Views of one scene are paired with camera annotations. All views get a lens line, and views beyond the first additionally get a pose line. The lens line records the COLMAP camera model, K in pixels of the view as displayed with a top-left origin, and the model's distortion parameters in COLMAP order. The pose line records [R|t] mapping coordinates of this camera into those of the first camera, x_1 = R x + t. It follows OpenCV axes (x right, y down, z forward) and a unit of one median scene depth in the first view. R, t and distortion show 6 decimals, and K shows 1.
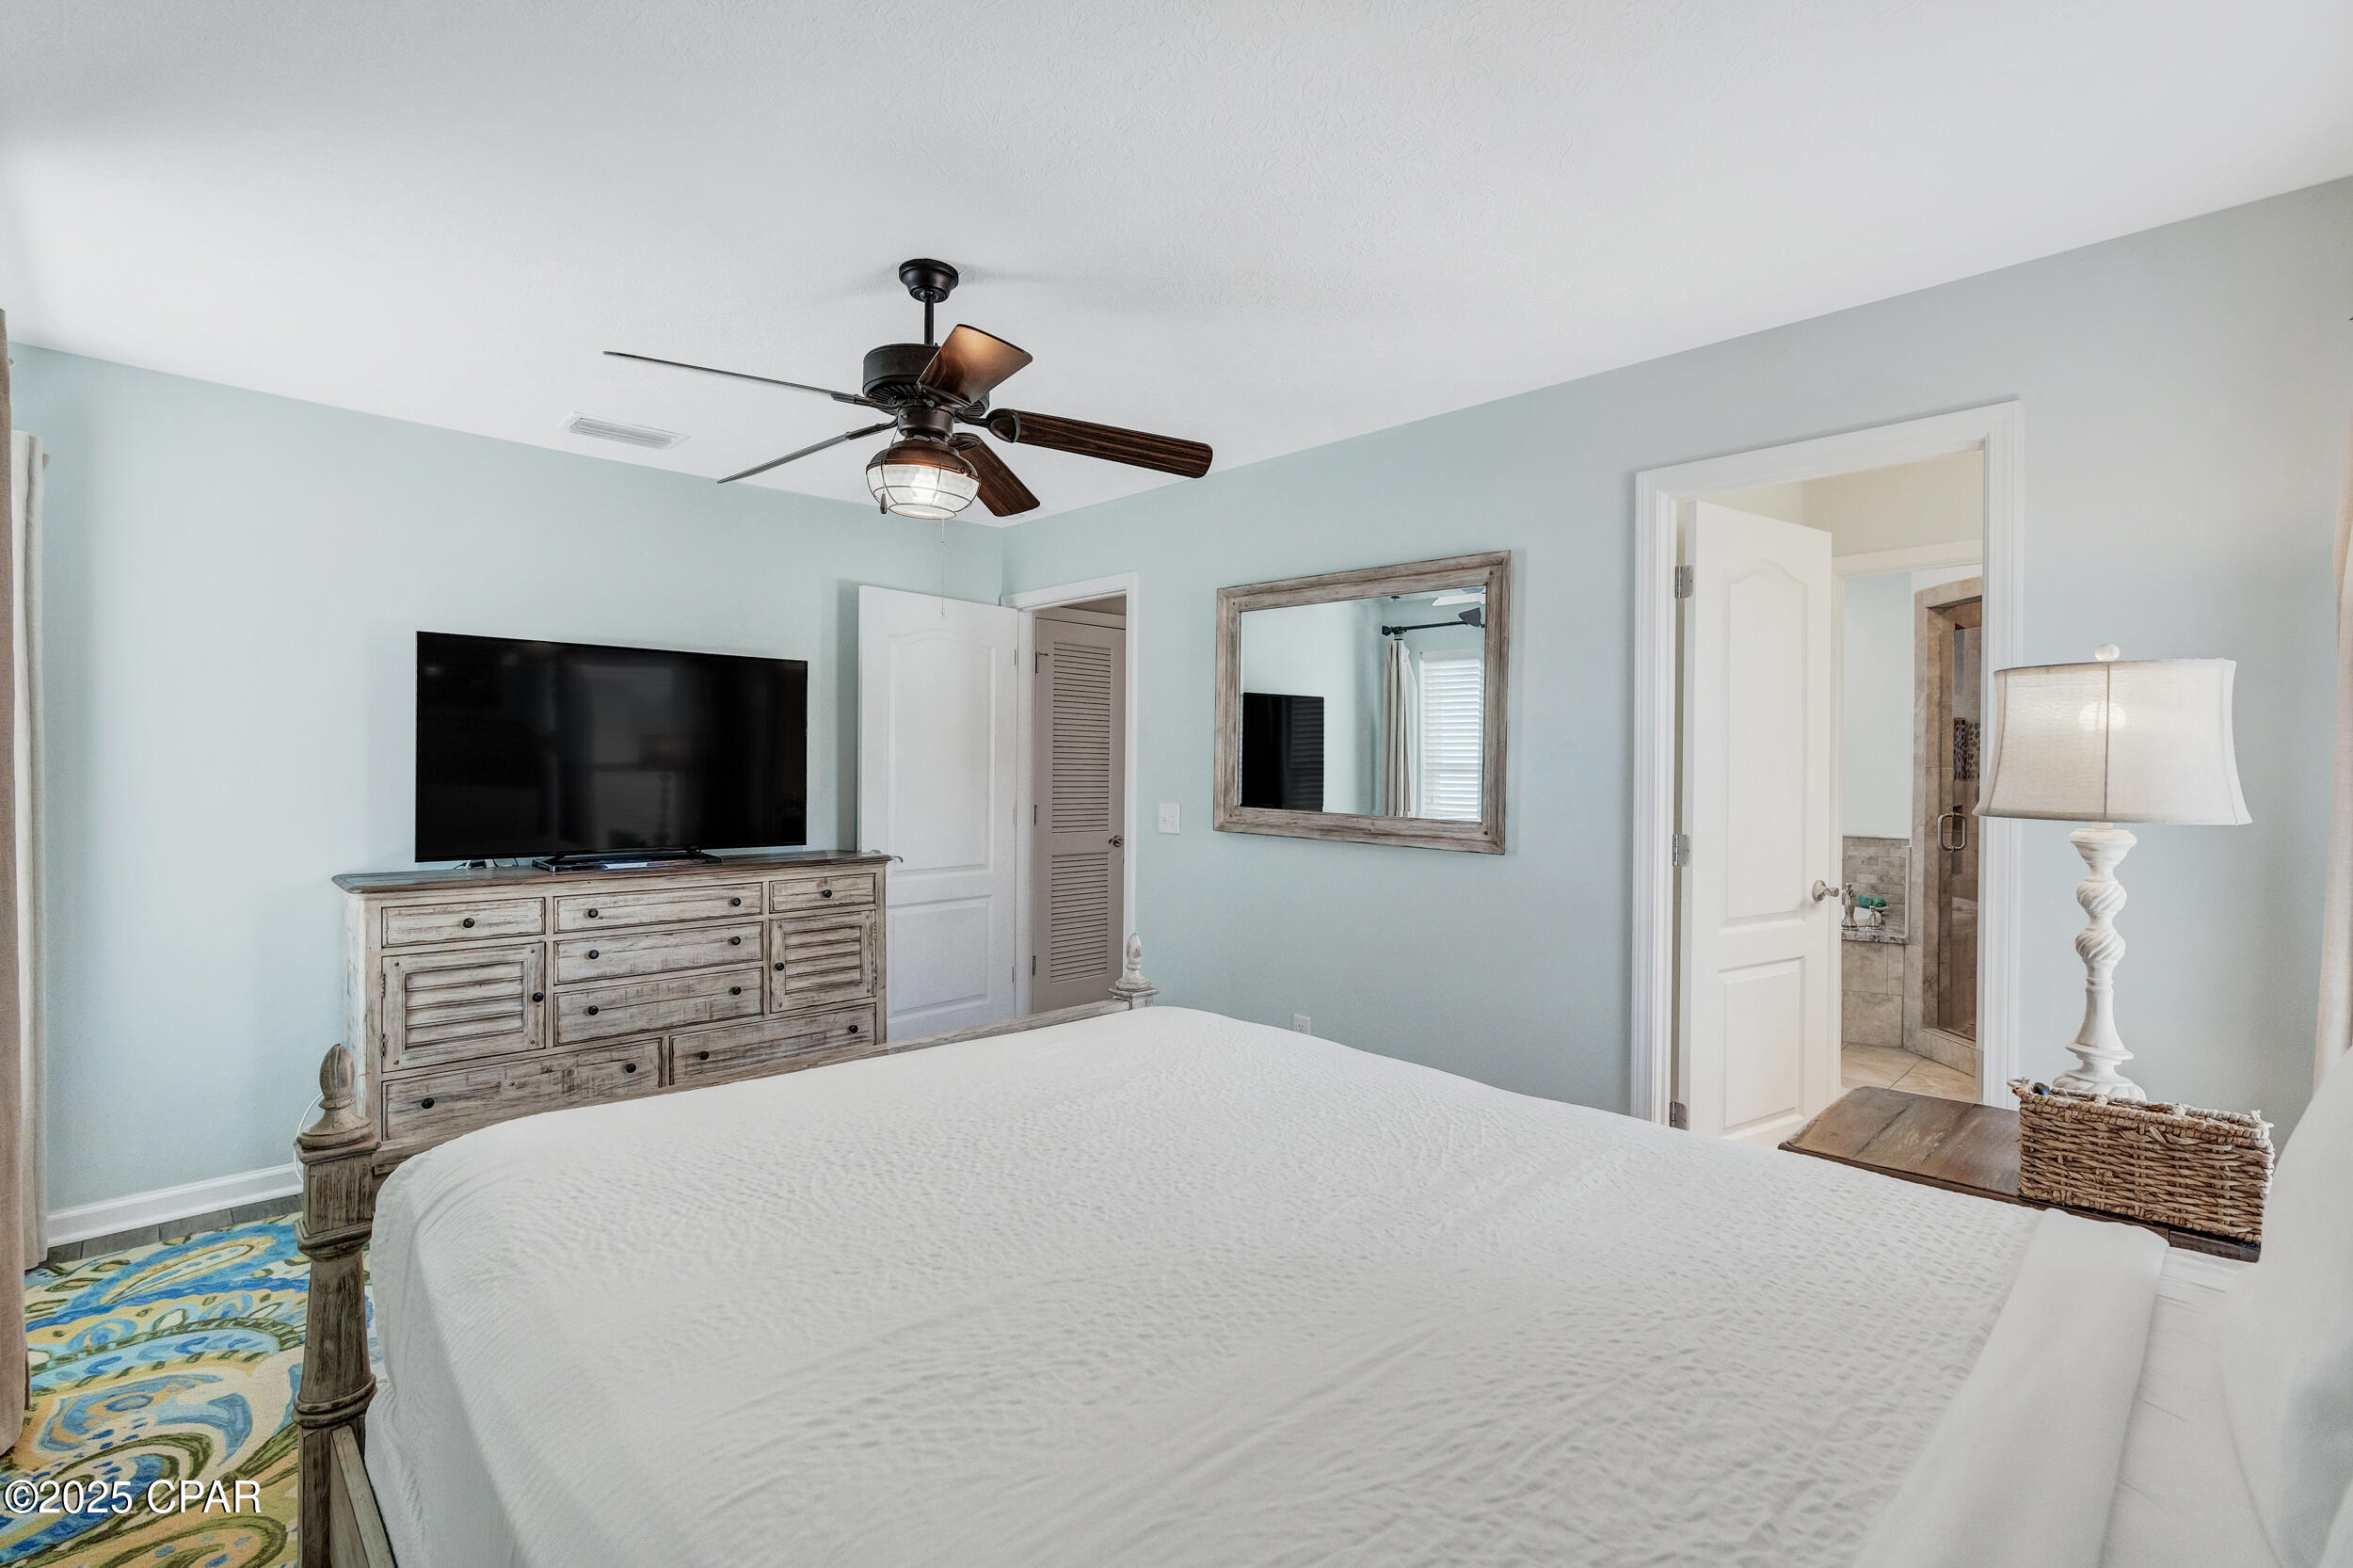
lens RADIAL K [[1059.0, 0, 1176.7], [0, 1059.0, 780.9], [0, 0, 1]] dist [-0.009714, 0.003161]
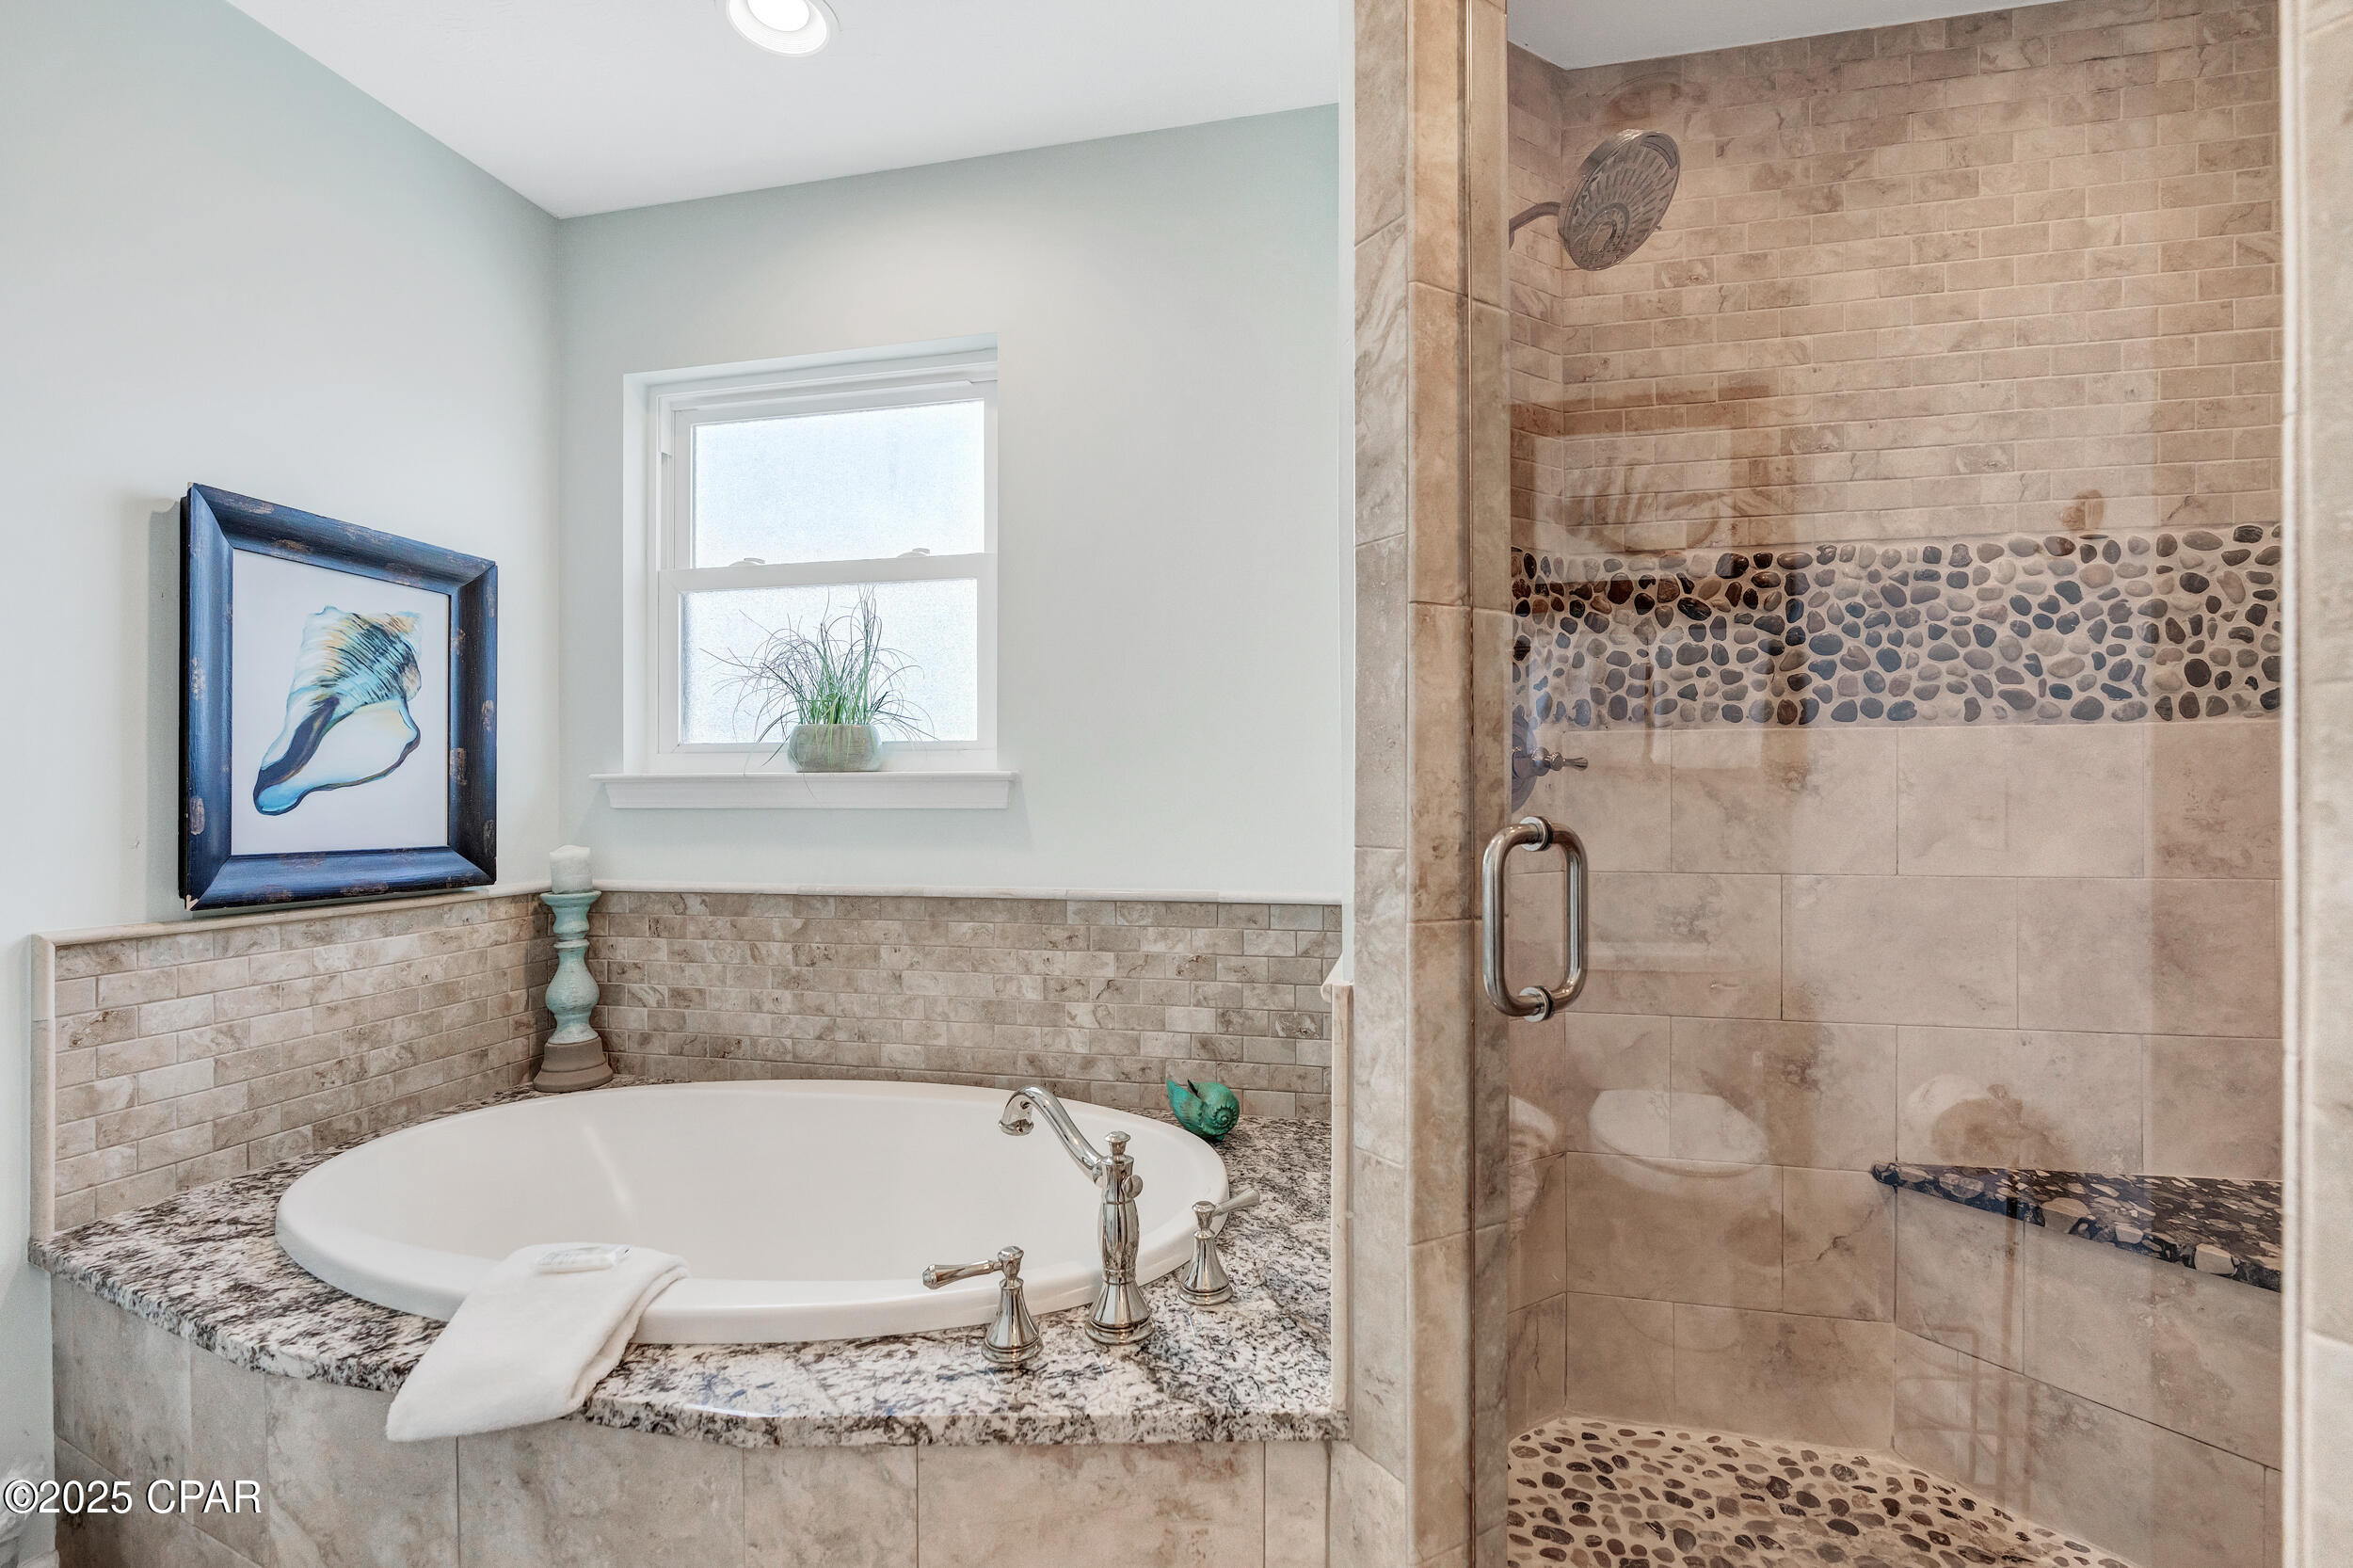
lens RADIAL K [[1059.0, 0, 1189.2], [0, 1059.0, 787.1], [0, 0, 1]] dist [-0.009714, 0.003161]
pose [[0.842428, -0.003136, 0.538800, 0.561486], [0.010645, 0.999885, -0.010824, 0.024651], [-0.538704, 0.014854, 0.842364, 0.849157]]
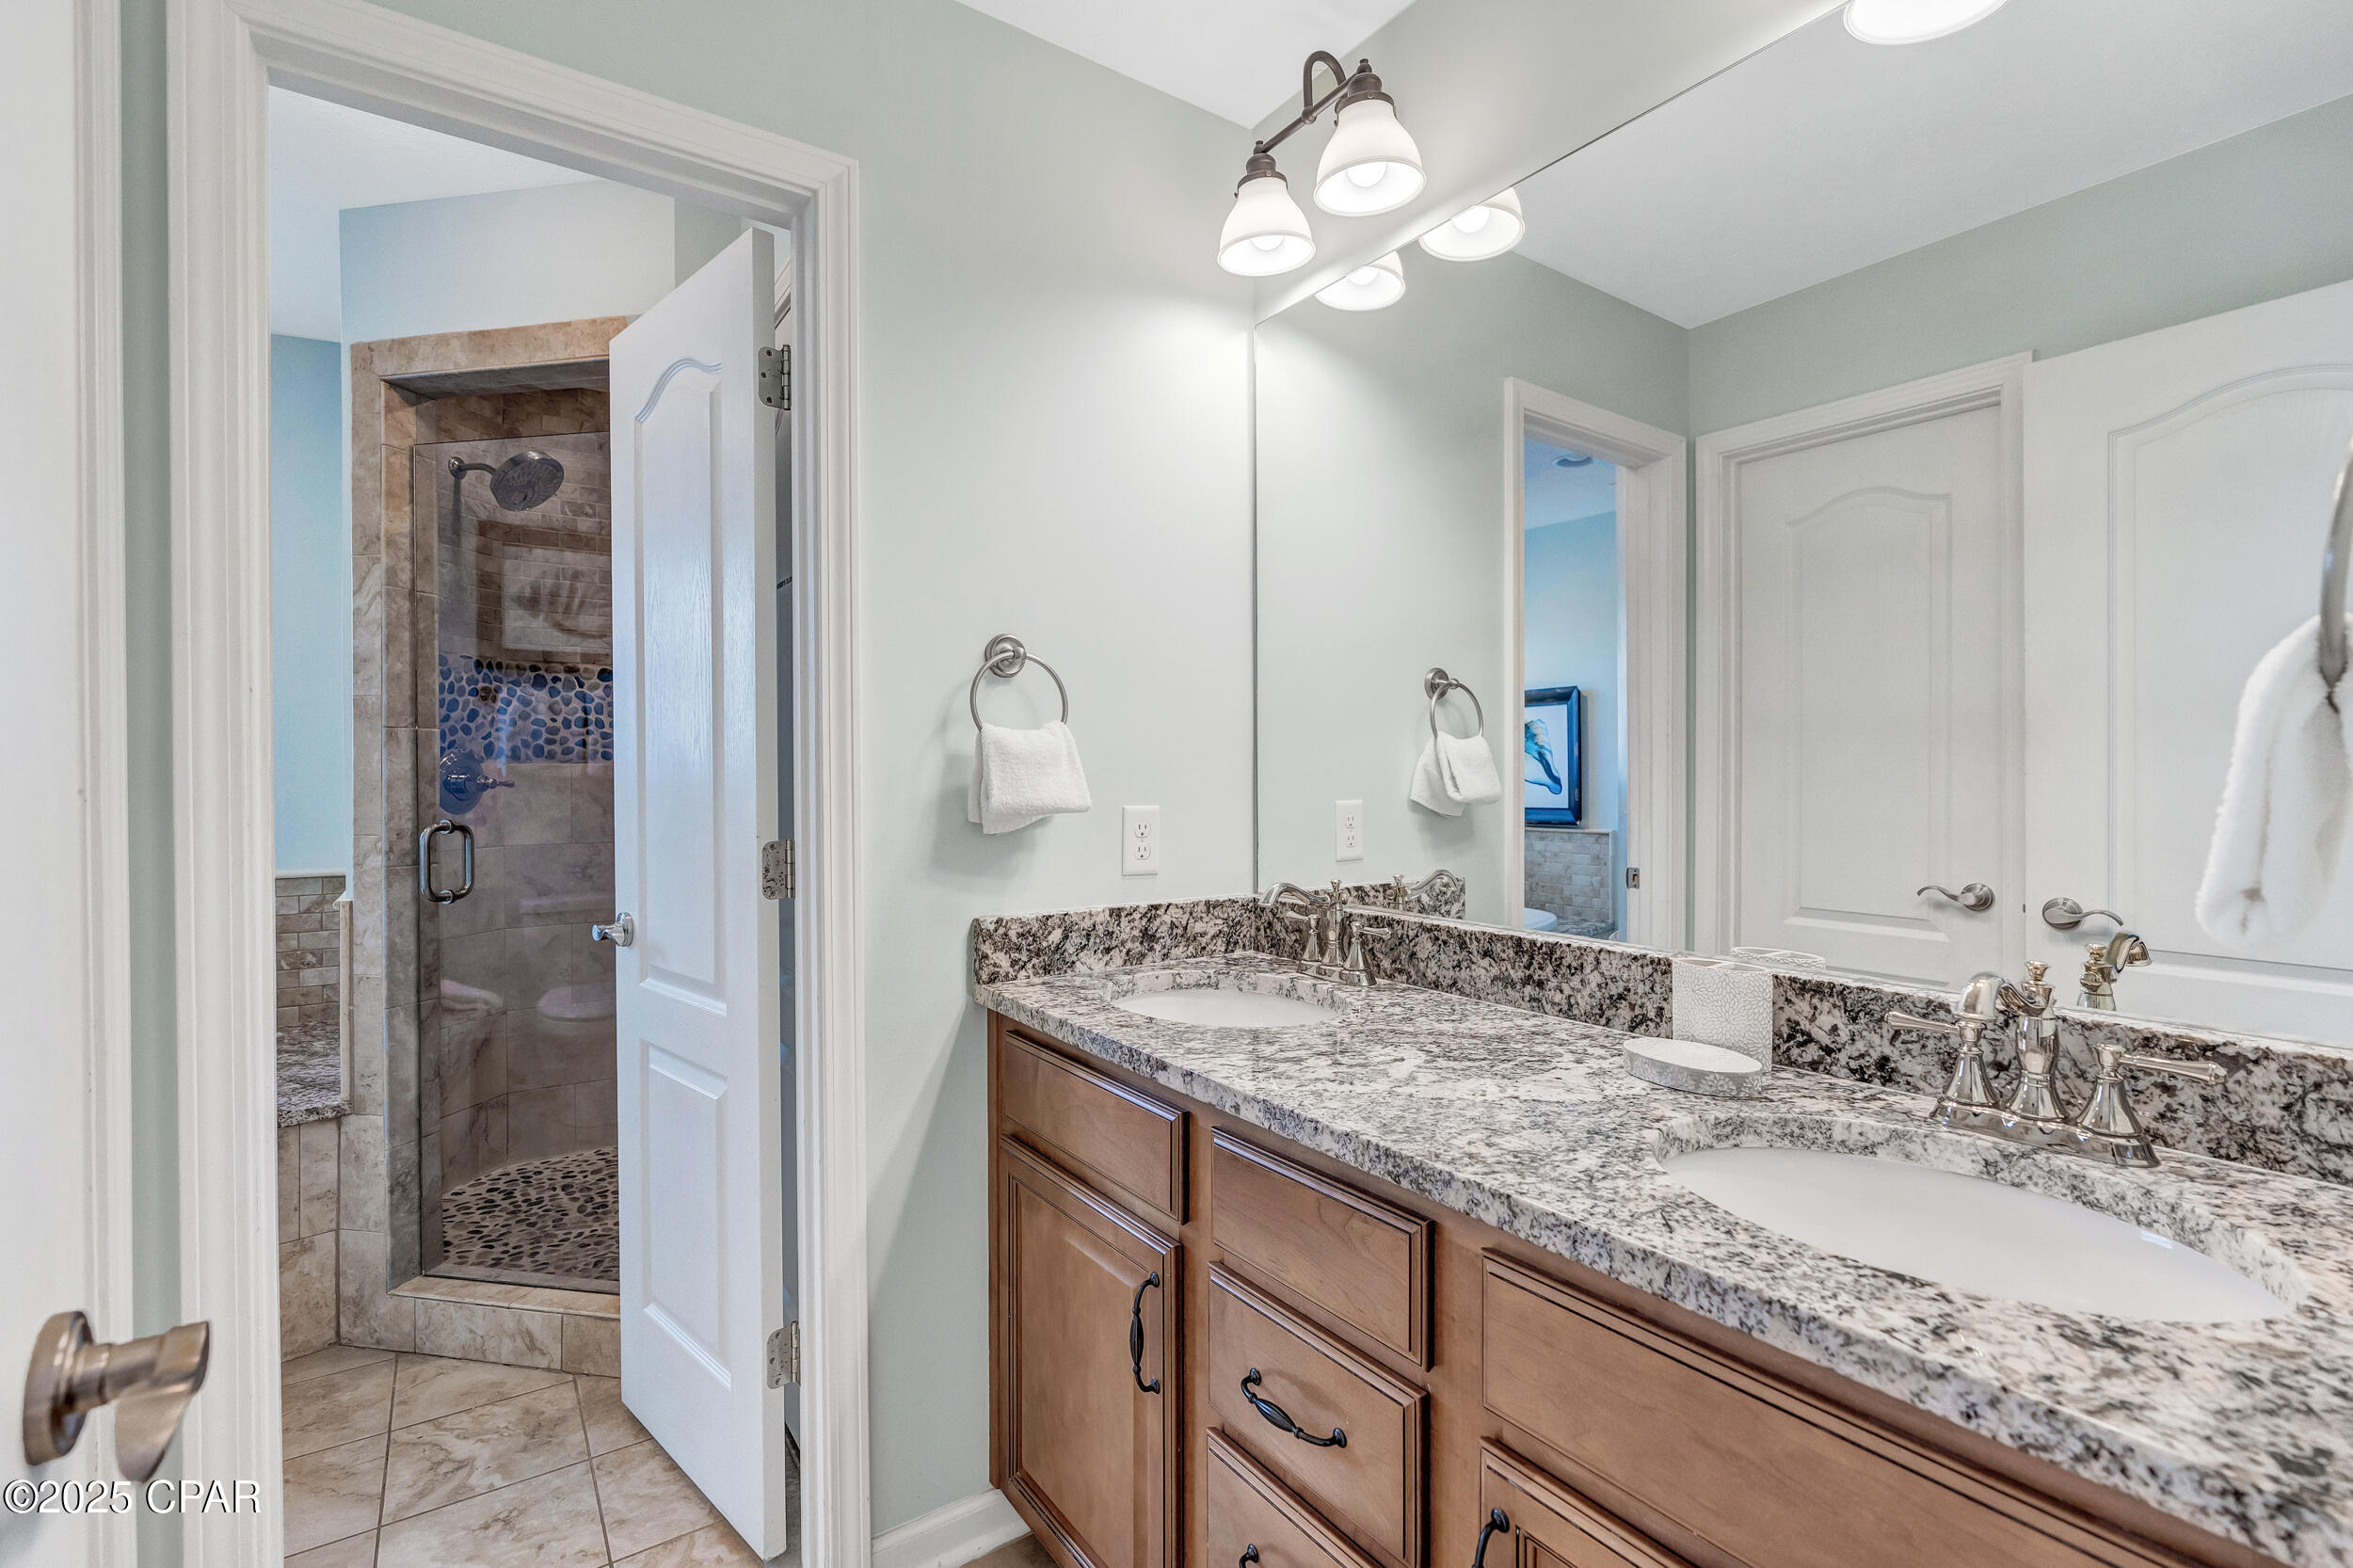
lens RADIAL K [[1059.0, 0, 1194.7], [0, 1059.0, 776.5], [0, 0, 1]] dist [-0.009714, 0.003161]
pose [[0.159857, -0.009995, 0.987090, 0.308596], [0.014631, 0.999863, 0.007755, 0.010669], [-0.987032, 0.013202, 0.159982, 0.573680]]
